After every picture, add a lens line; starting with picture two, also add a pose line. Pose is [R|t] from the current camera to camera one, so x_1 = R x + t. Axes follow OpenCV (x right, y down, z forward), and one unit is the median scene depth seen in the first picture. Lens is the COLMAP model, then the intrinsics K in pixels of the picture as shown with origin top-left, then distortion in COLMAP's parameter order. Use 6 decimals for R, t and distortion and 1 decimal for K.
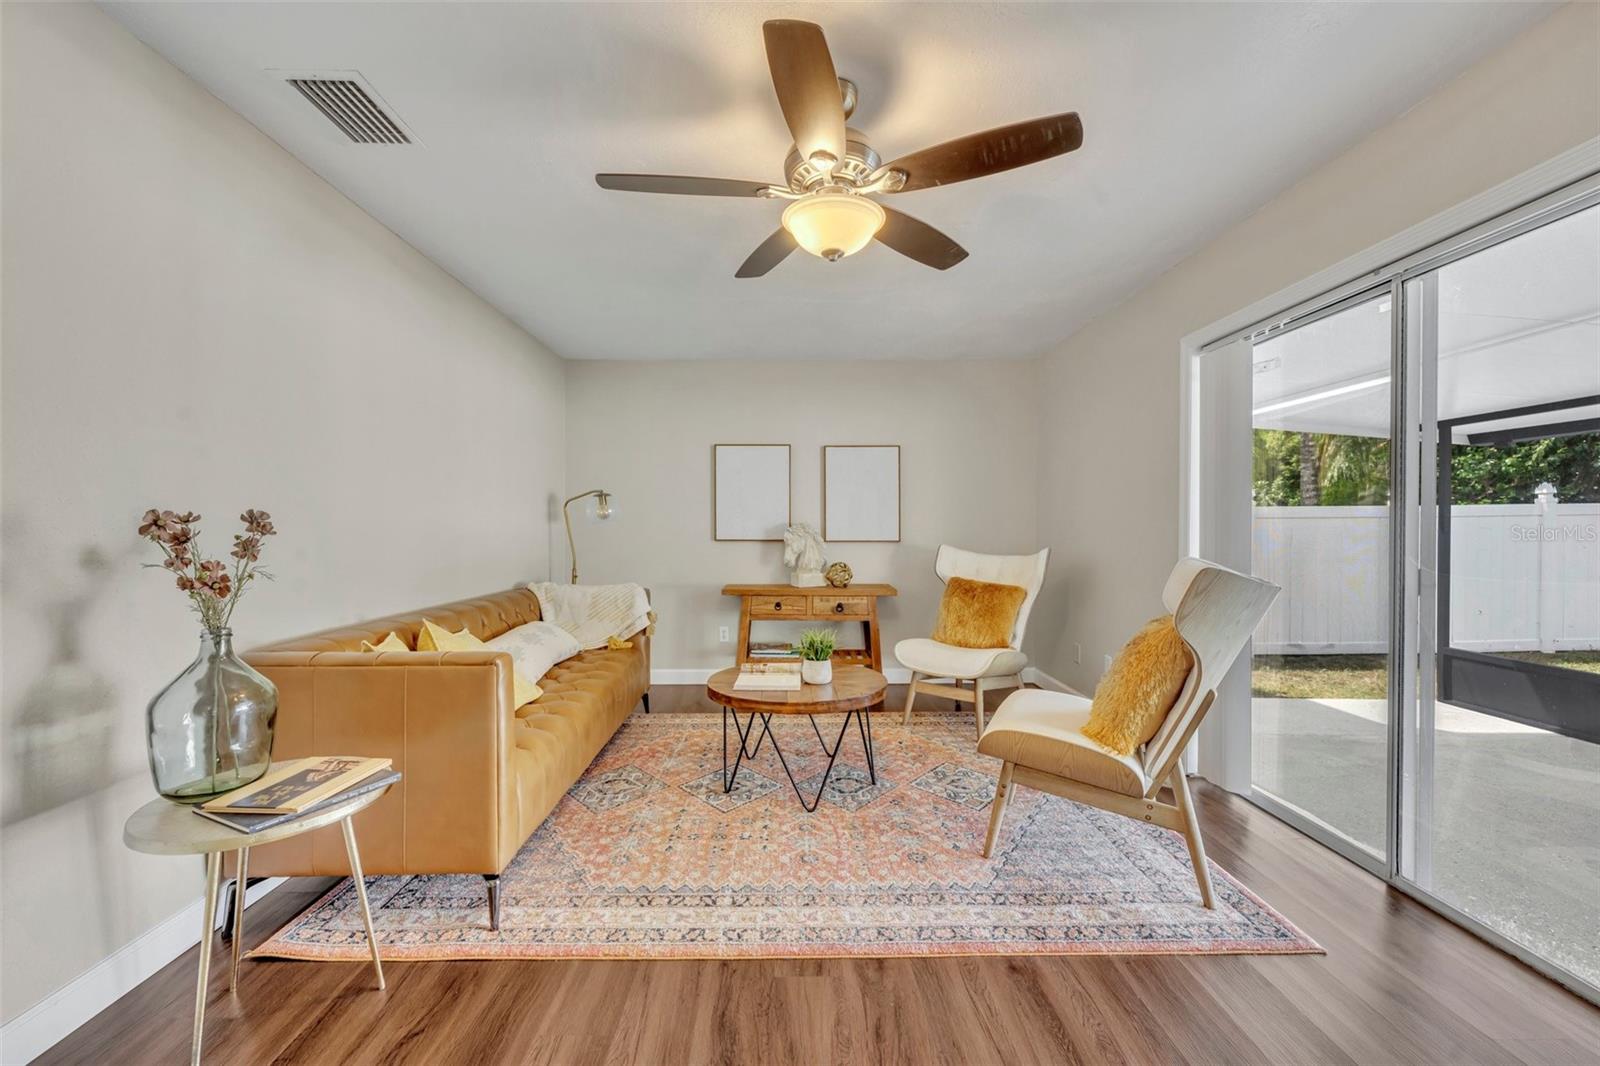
lens RADIAL K [[636.4, 0, 796.0], [0, 636.4, 539.6], [0, 0, 1]] dist [0.002645, -0.001056]
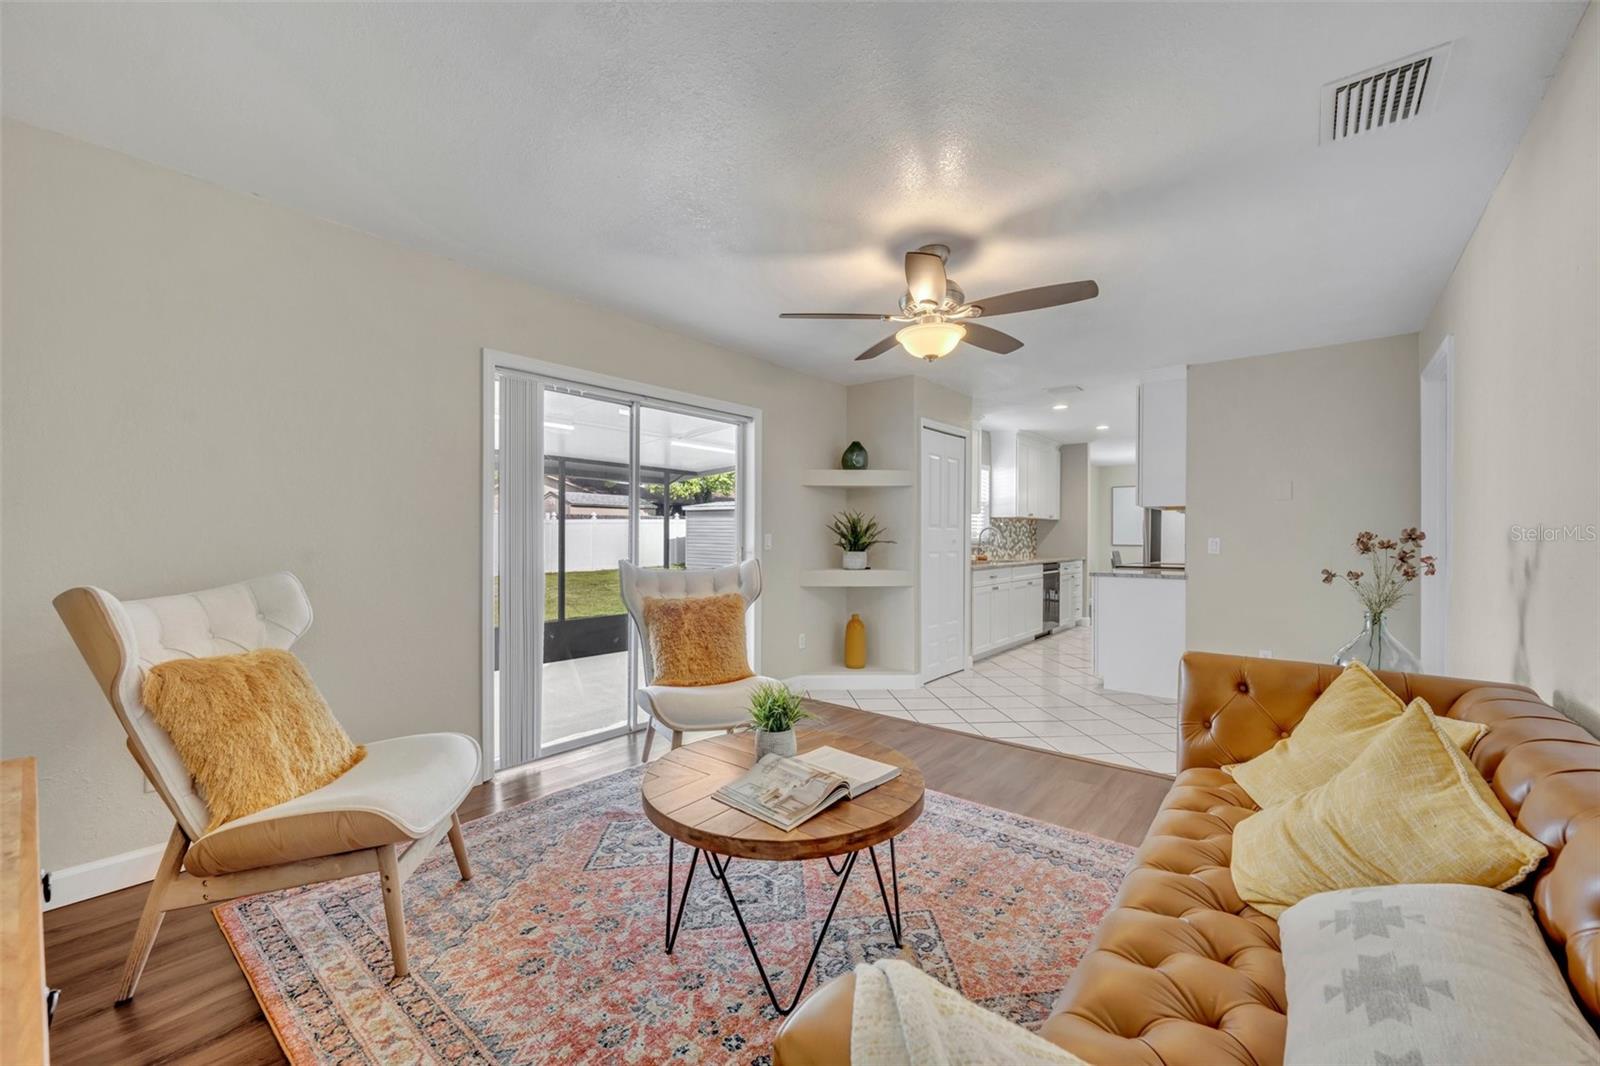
lens RADIAL K [[636.4, 0, 797.6], [0, 636.4, 535.9], [0, 0, 1]] dist [0.002645, -0.001056]
pose [[-0.762719, -0.006146, 0.646701, -0.403862], [0.002504, 0.999919, 0.012456, -0.028431], [-0.646725, 0.011120, -0.762642, 1.403715]]
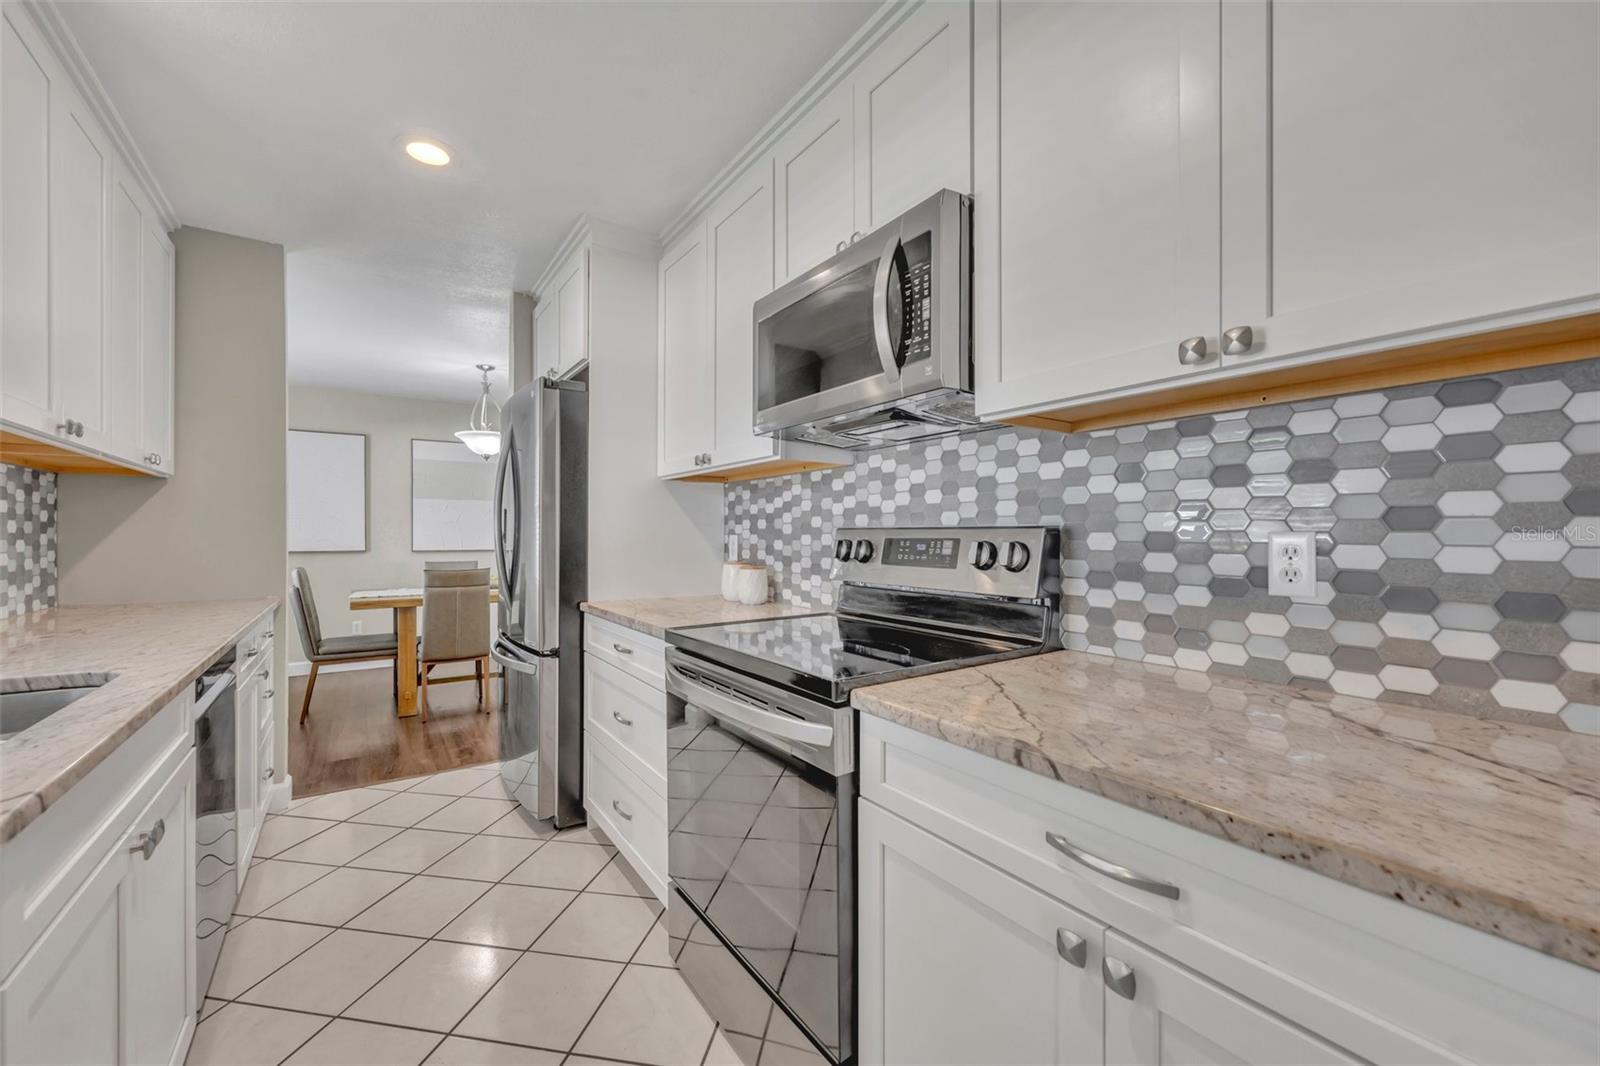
lens RADIAL K [[636.4, 0, 802.3], [0, 636.4, 535.9], [0, 0, 1]] dist [0.002645, -0.001056]
pose [[-0.828770, 0.000977, -0.559589, 0.301875], [-0.008223, 0.999869, 0.013924, -0.003024], [0.559530, 0.016141, -0.828653, -0.316307]]
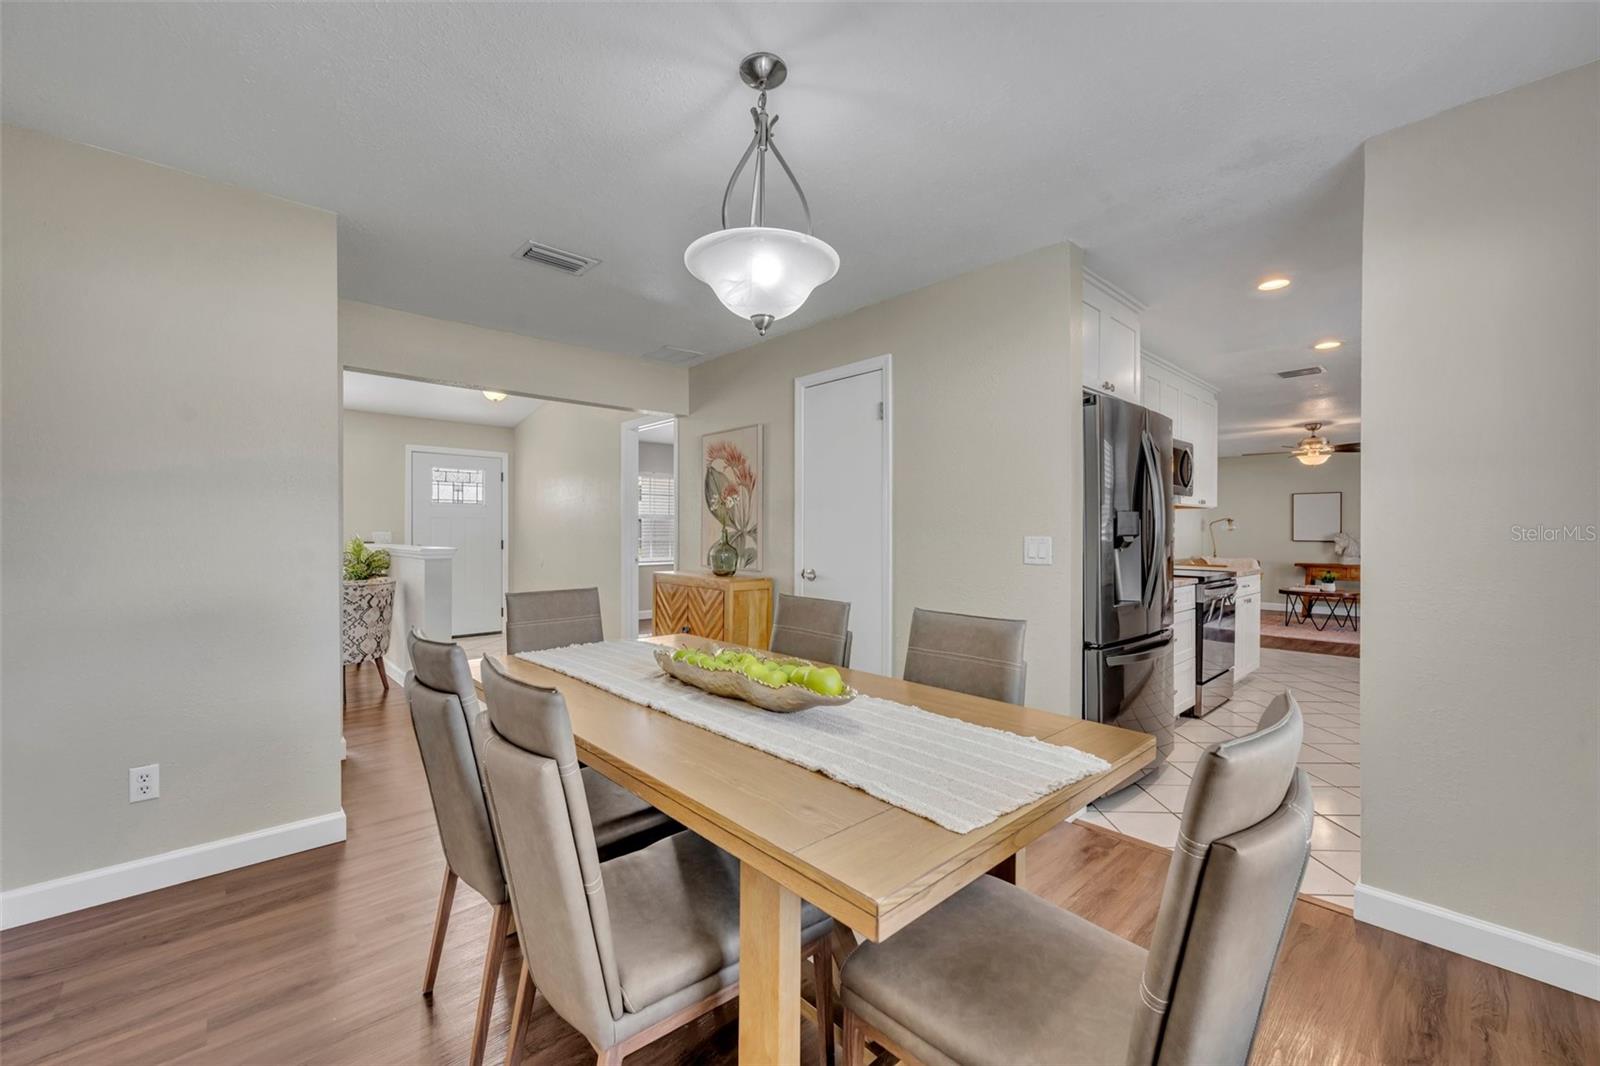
lens RADIAL K [[636.4, 0, 796.2], [0, 636.4, 534.8], [0, 0, 1]] dist [0.002645, -0.001056]
pose [[0.666882, 0.008108, -0.745119, 0.507188], [-0.014379, 0.999895, -0.001989, 0.013739], [0.745024, 0.012040, 0.666928, -2.351527]]
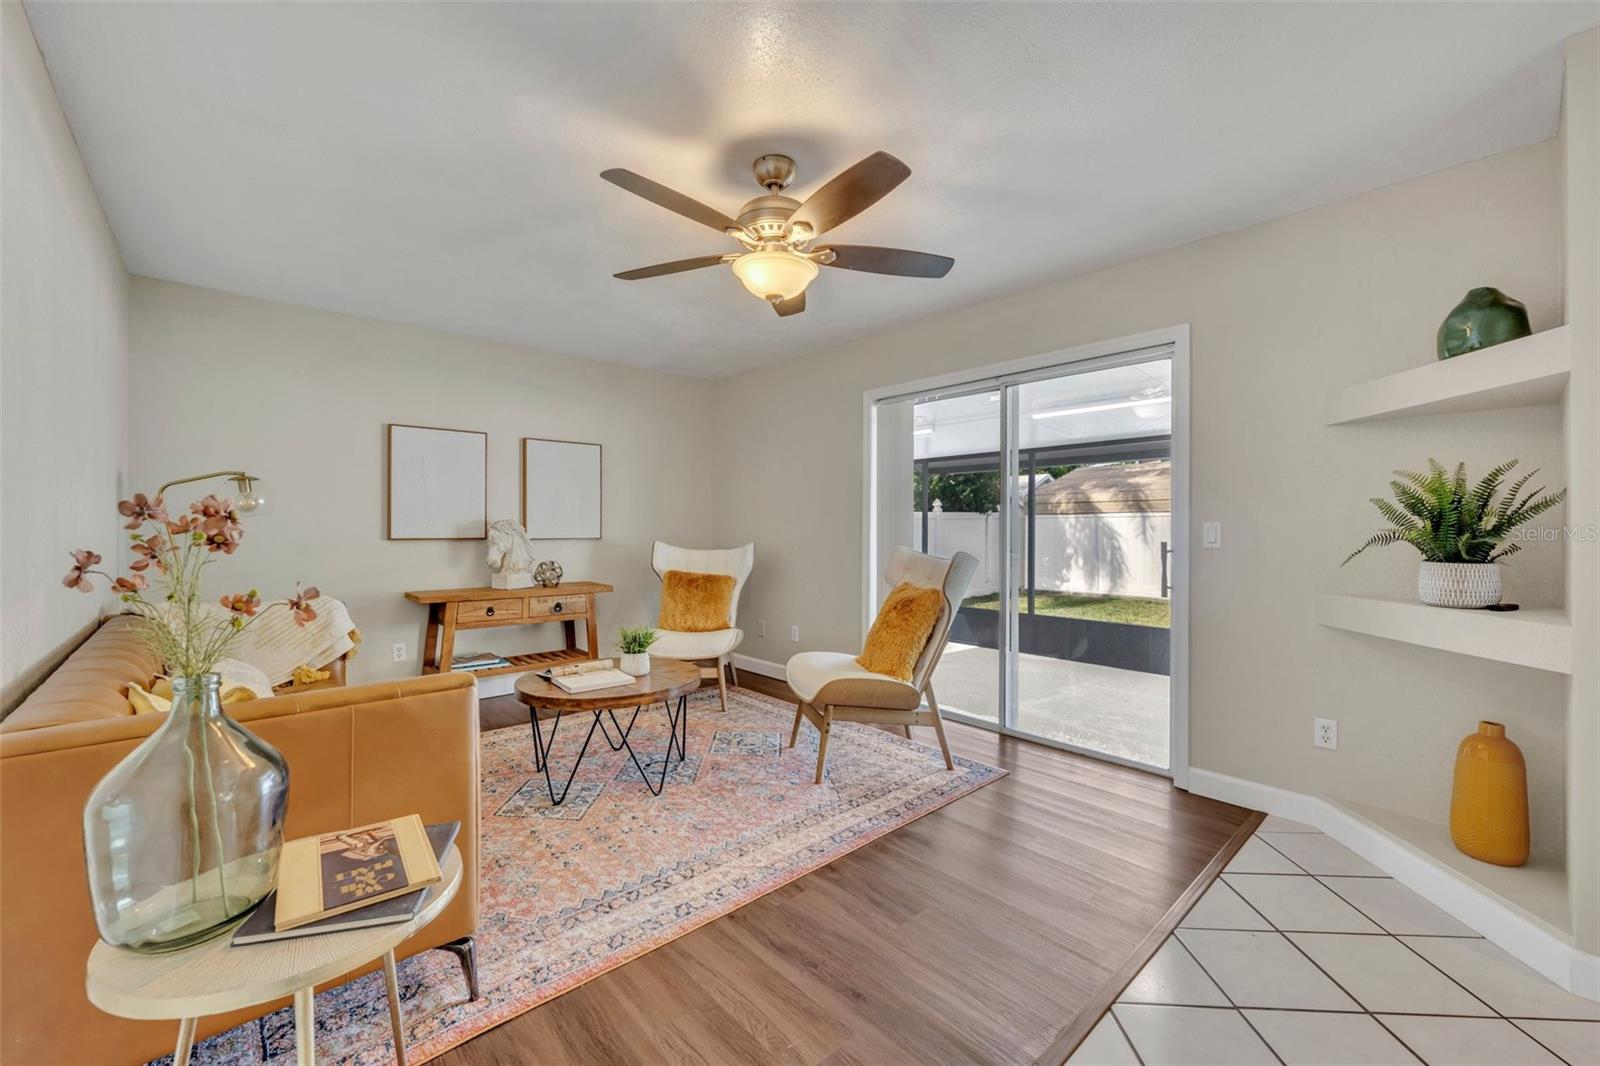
lens RADIAL K [[636.4, 0, 797.3], [0, 636.4, 531.3], [0, 0, 1]] dist [0.002645, -0.001056]
pose [[0.751890, -0.002579, 0.659283, -0.416113], [0.008500, 0.999947, -0.005782, -0.000822], [-0.659234, 0.009952, 0.751872, 0.042497]]
